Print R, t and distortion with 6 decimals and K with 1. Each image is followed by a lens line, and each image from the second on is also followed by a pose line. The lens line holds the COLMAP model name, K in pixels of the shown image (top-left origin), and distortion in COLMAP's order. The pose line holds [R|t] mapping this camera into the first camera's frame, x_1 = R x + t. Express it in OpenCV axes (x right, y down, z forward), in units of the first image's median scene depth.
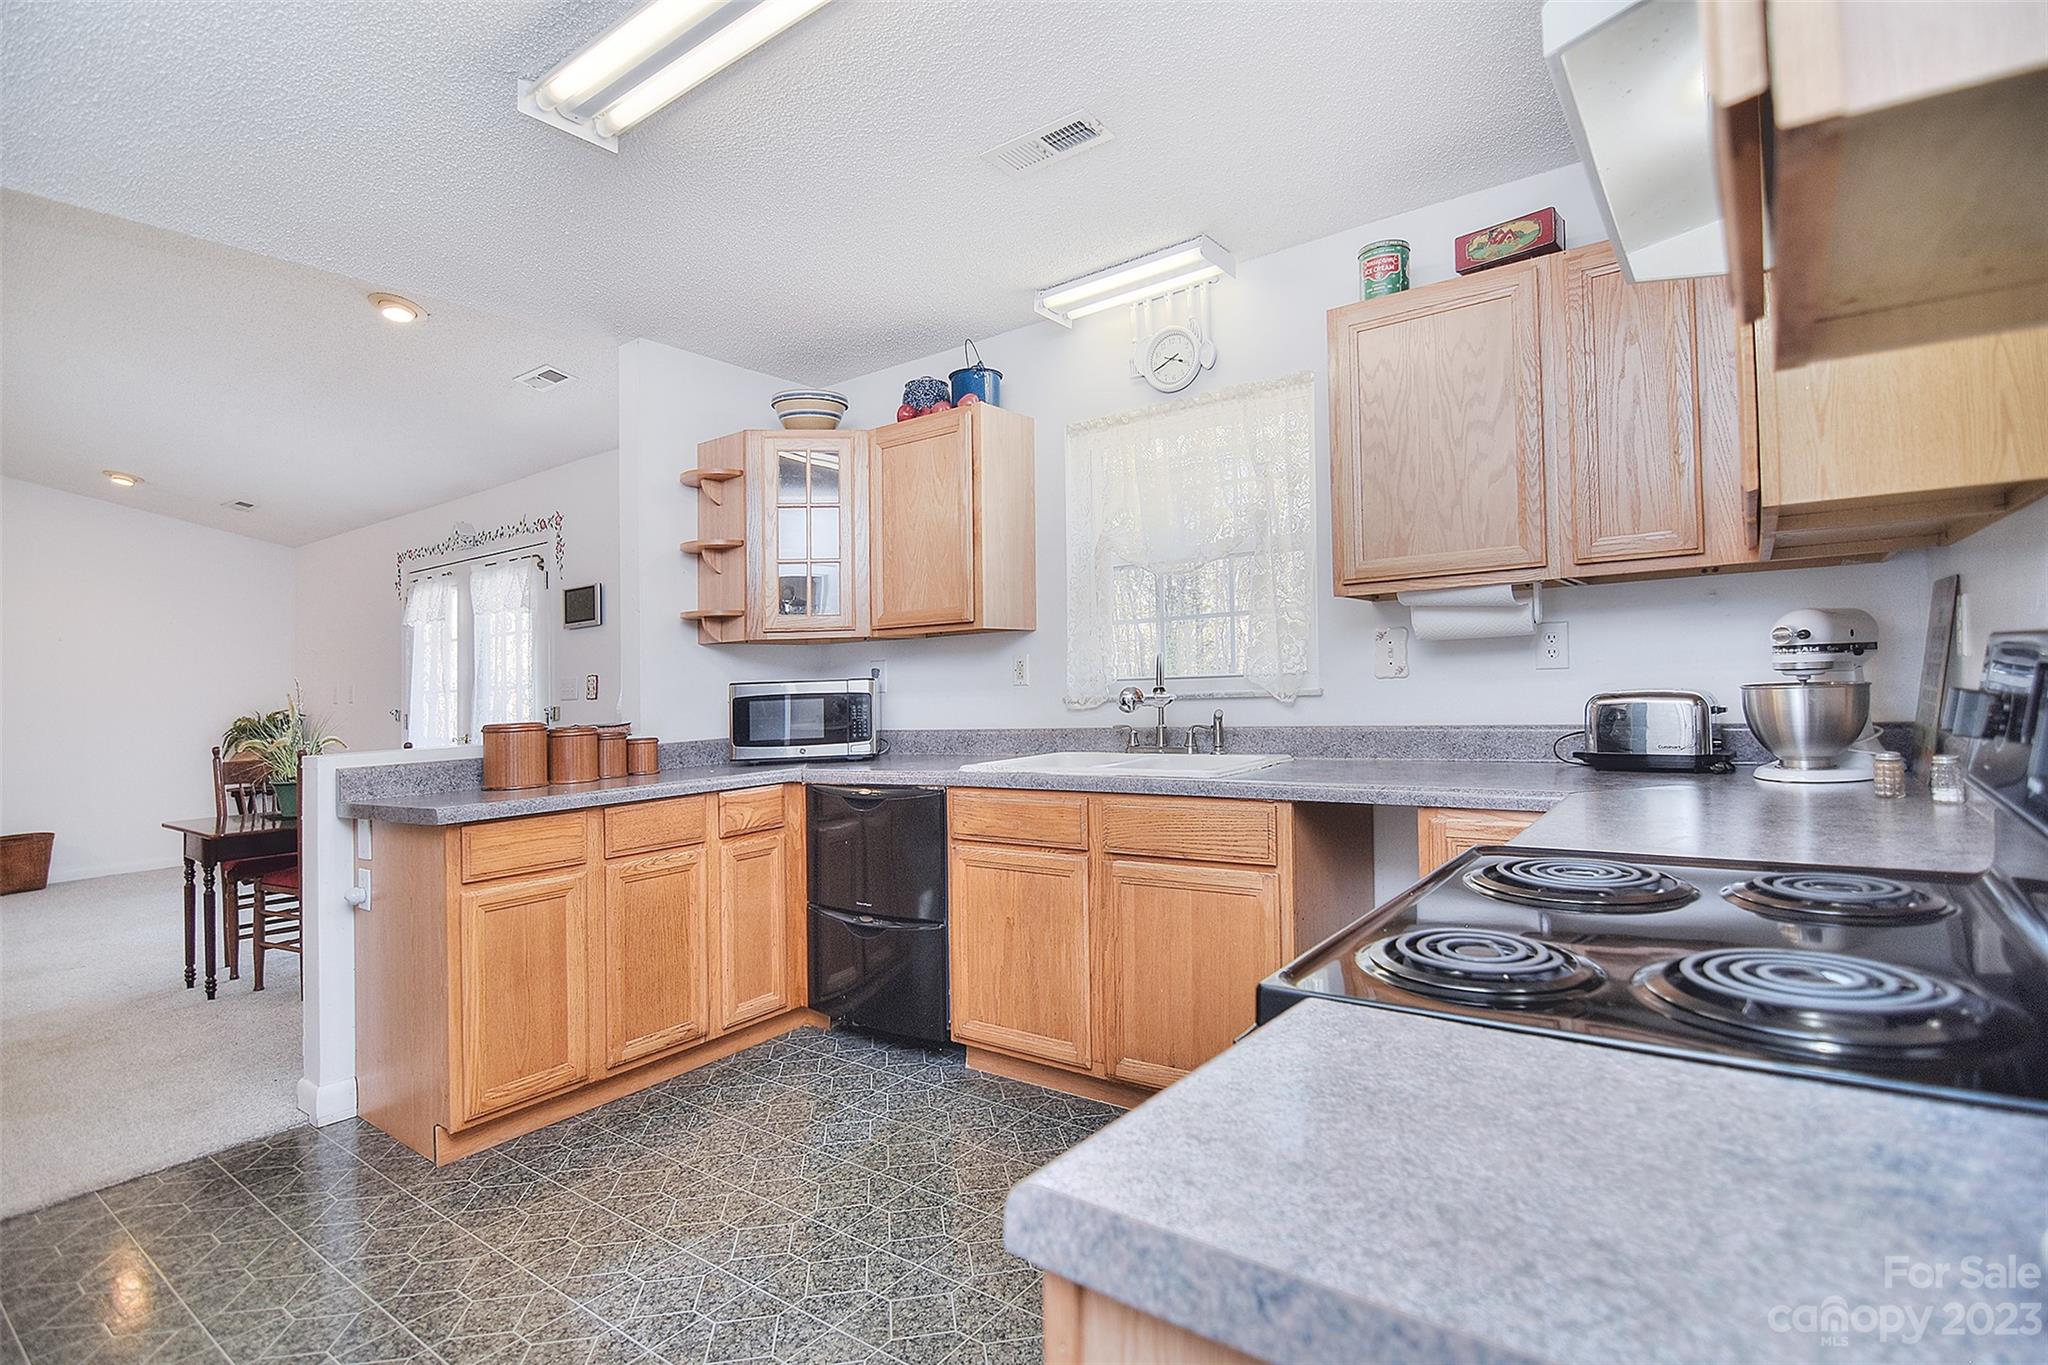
lens RADIAL K [[1002.9, 0, 1039.4], [0, 1002.9, 620.3], [0, 0, 1]] dist [-0.017572, -0.007133]
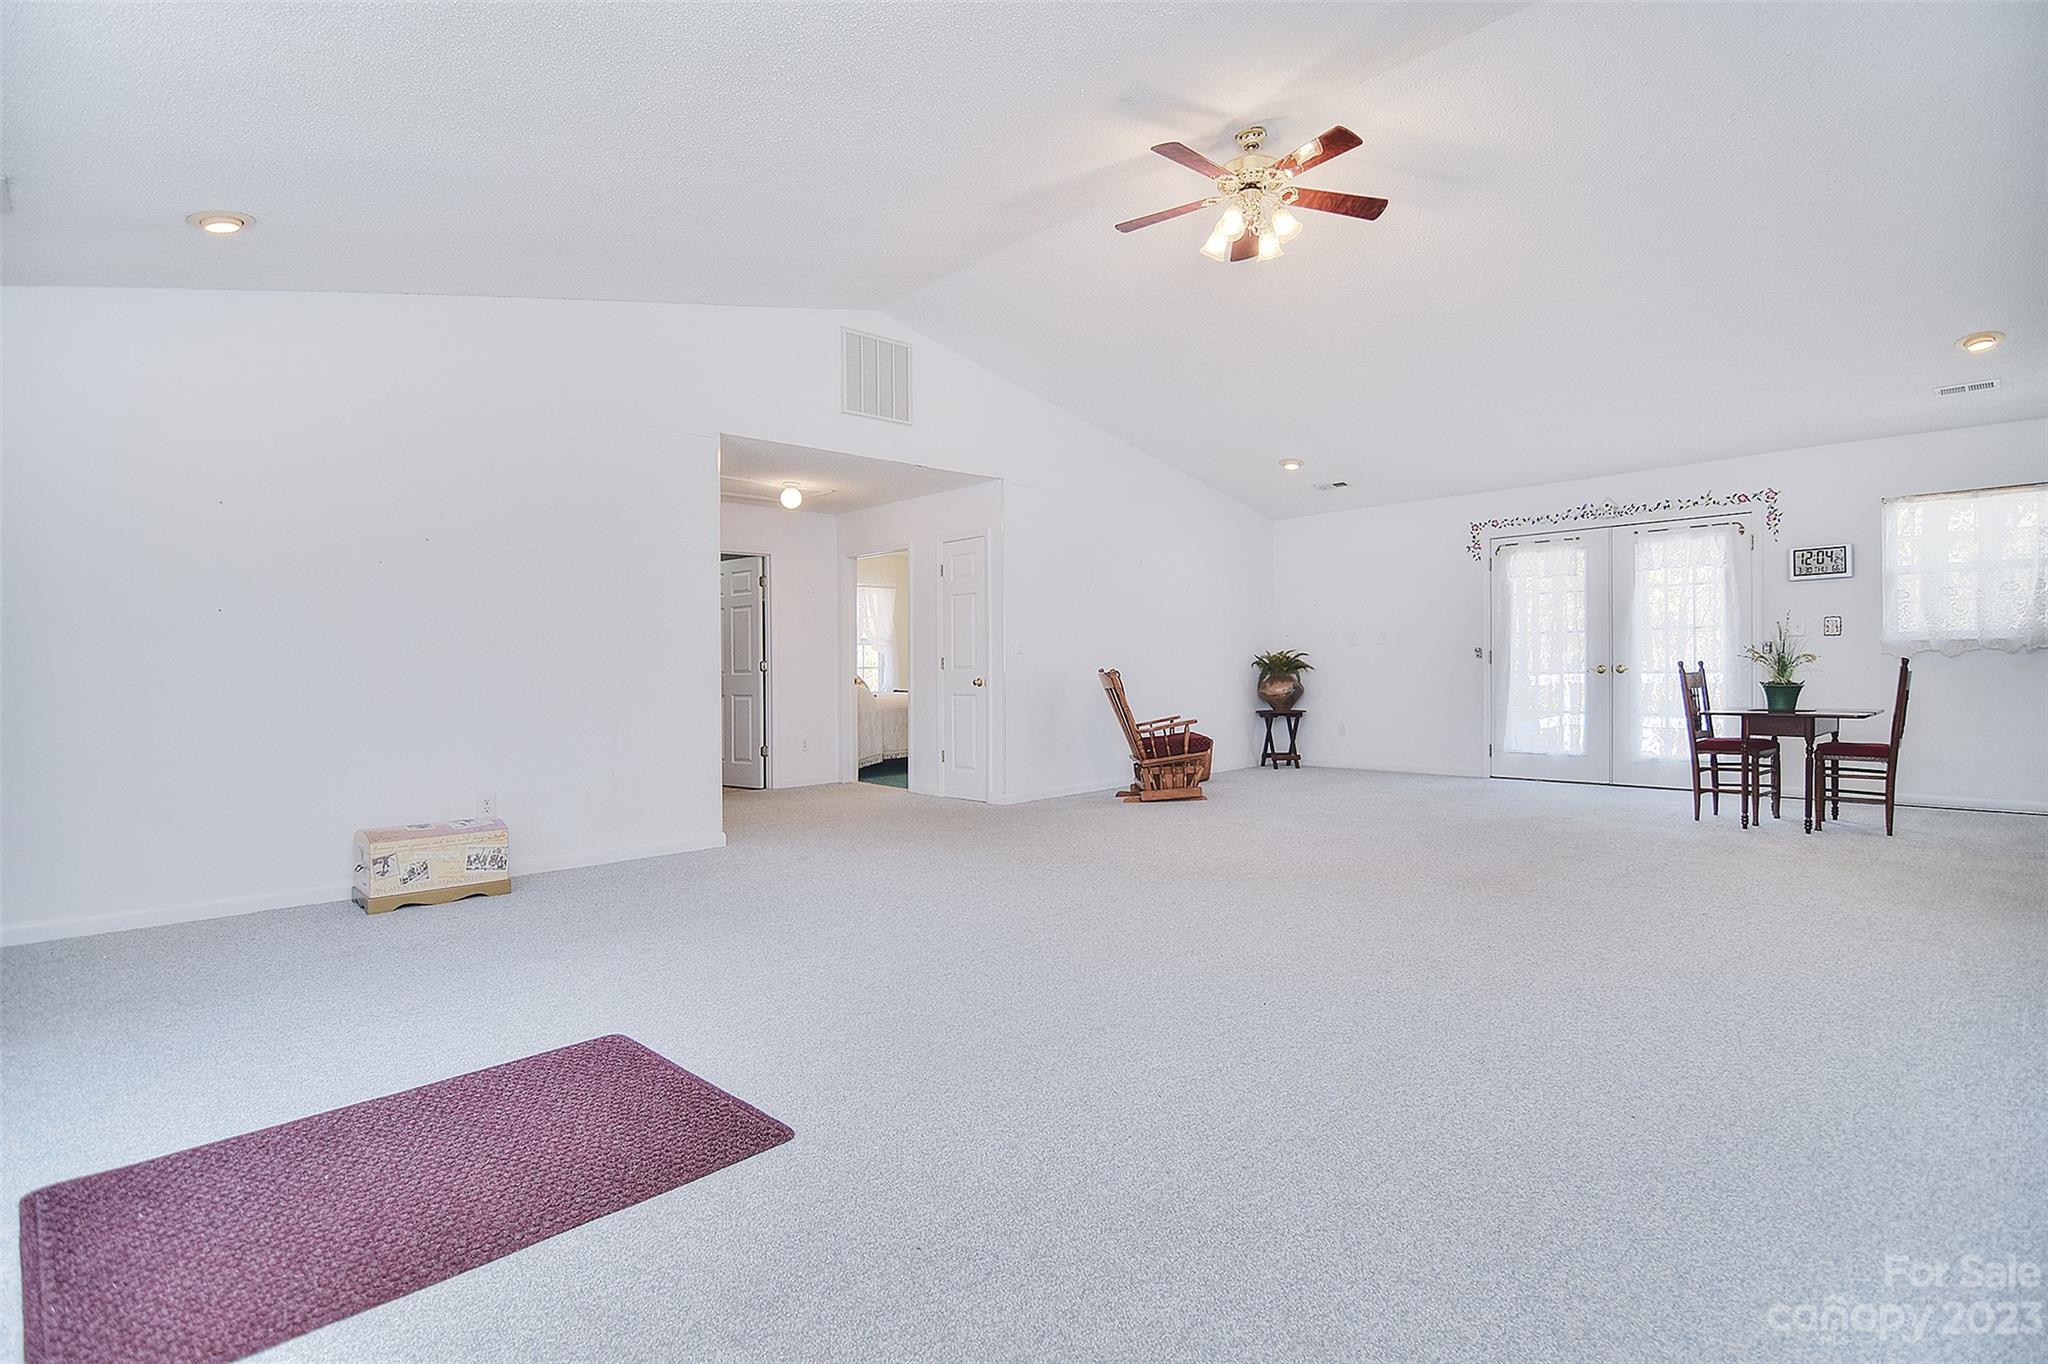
lens RADIAL K [[1002.9, 0, 1009.8], [0, 1002.9, 683.8], [0, 0, 1]] dist [-0.017572, -0.007133]
pose [[0.980469, 0.029563, -0.194437, -1.959023], [-0.015025, 0.997008, 0.075822, 0.093739], [0.196097, -0.071420, 0.977980, -0.700328]]
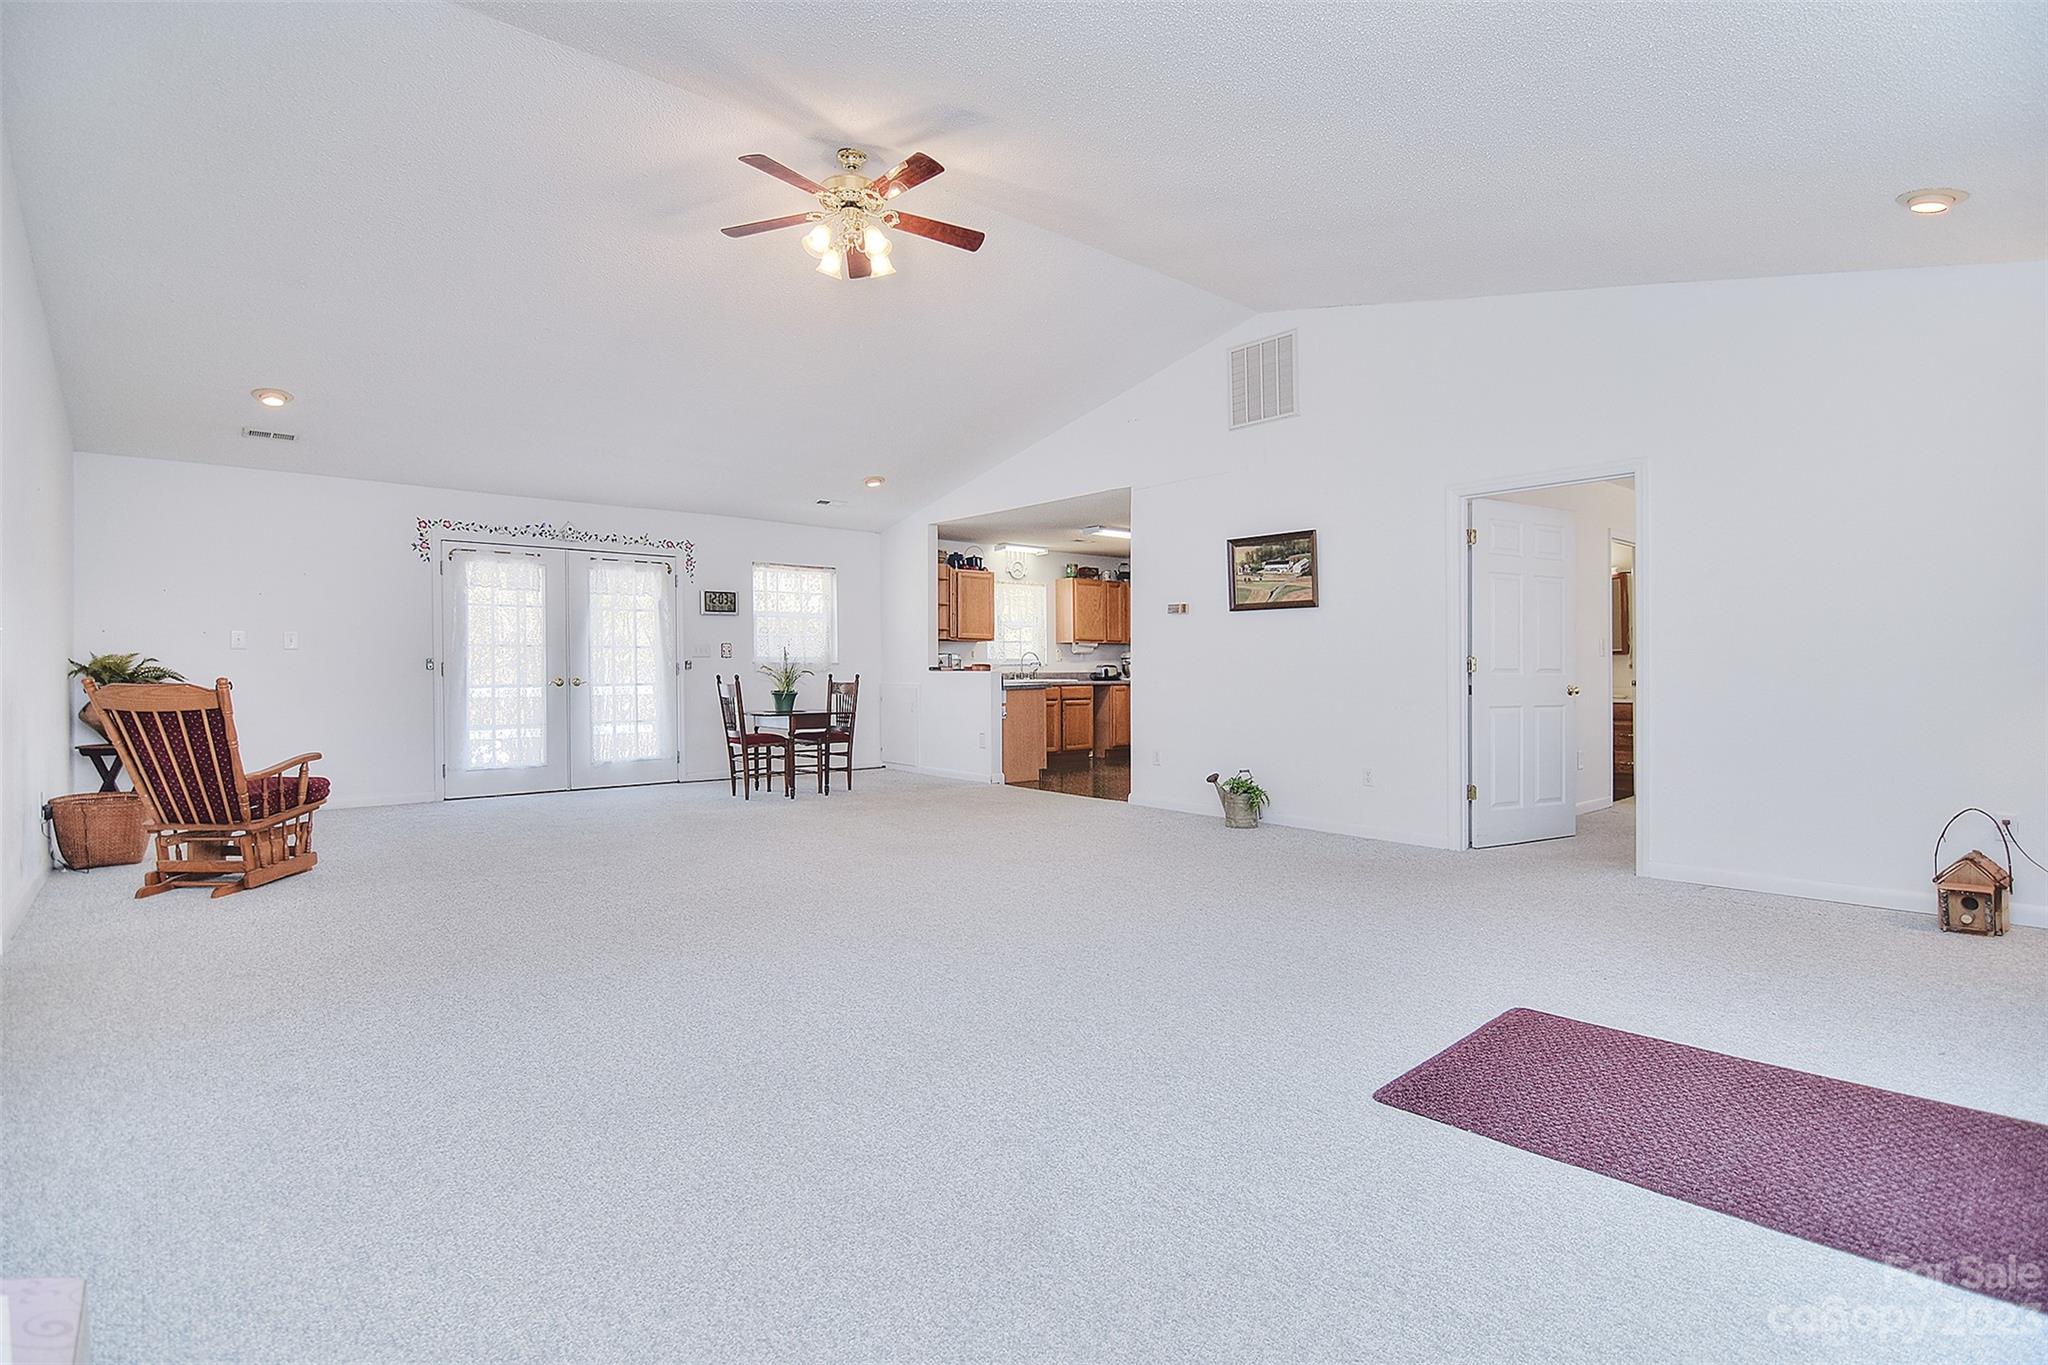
lens RADIAL K [[1002.9, 0, 1058.7], [0, 1002.9, 641.2], [0, 0, 1]] dist [-0.017572, -0.007133]
pose [[0.189429, 0.070164, 0.979384, -3.230890], [-0.055589, 0.996610, -0.060646, 0.194626], [-0.980320, -0.042955, 0.192687, 0.170765]]
